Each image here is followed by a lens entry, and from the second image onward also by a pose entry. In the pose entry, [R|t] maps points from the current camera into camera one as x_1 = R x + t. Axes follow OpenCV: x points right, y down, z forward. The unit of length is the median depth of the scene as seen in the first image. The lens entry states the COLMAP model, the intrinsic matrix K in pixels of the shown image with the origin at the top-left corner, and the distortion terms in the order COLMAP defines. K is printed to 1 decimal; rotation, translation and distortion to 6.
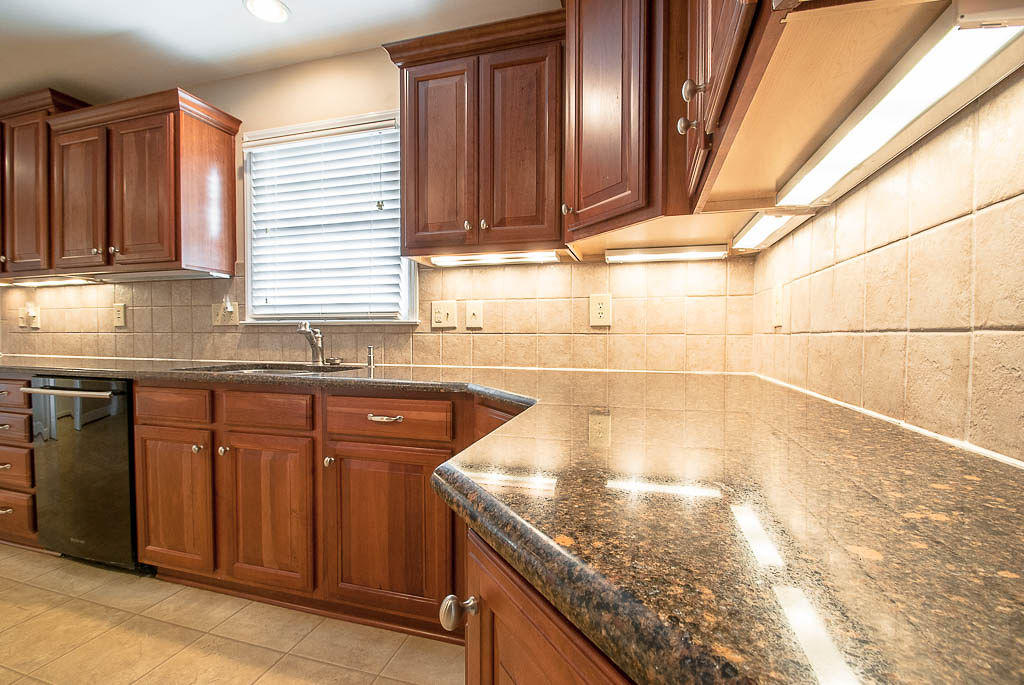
lens RADIAL K [[463.0, 0, 501.6], [0, 463.0, 344.7], [0, 0, 1]] dist [-0.011759, -0.001064]
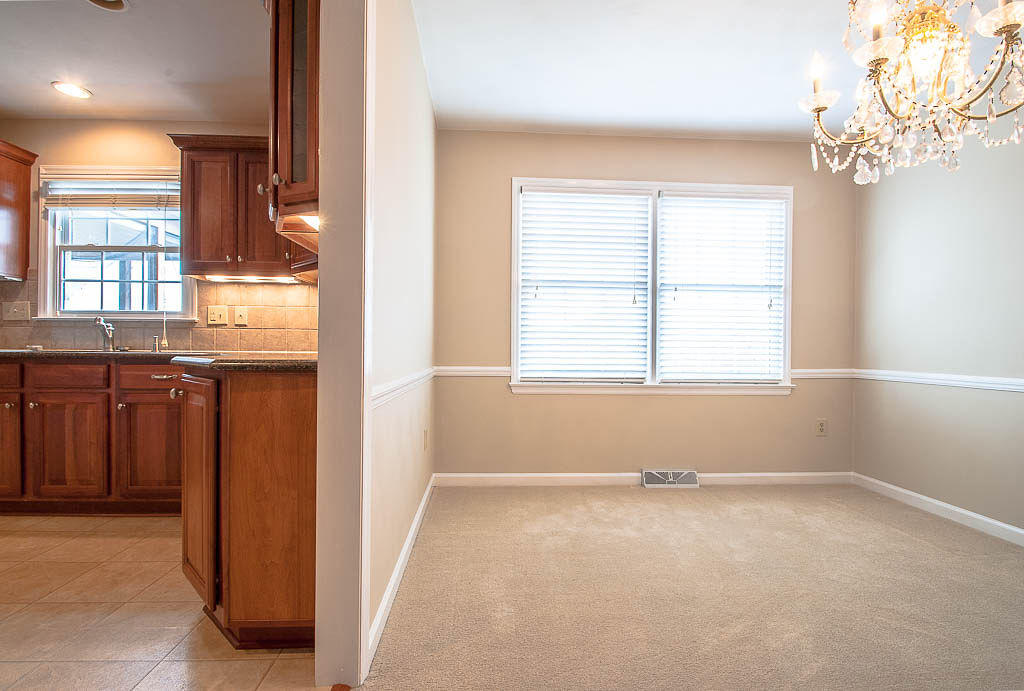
lens RADIAL K [[469.8, 0, 512.0], [0, 469.8, 345.5], [0, 0, 1]] dist [0.003027, -0.015332]
pose [[0.935444, 0.004152, 0.353452, 0.249080], [0.003337, 0.999783, -0.020576, 0.070866], [-0.353460, 0.020427, 0.935226, -0.782482]]
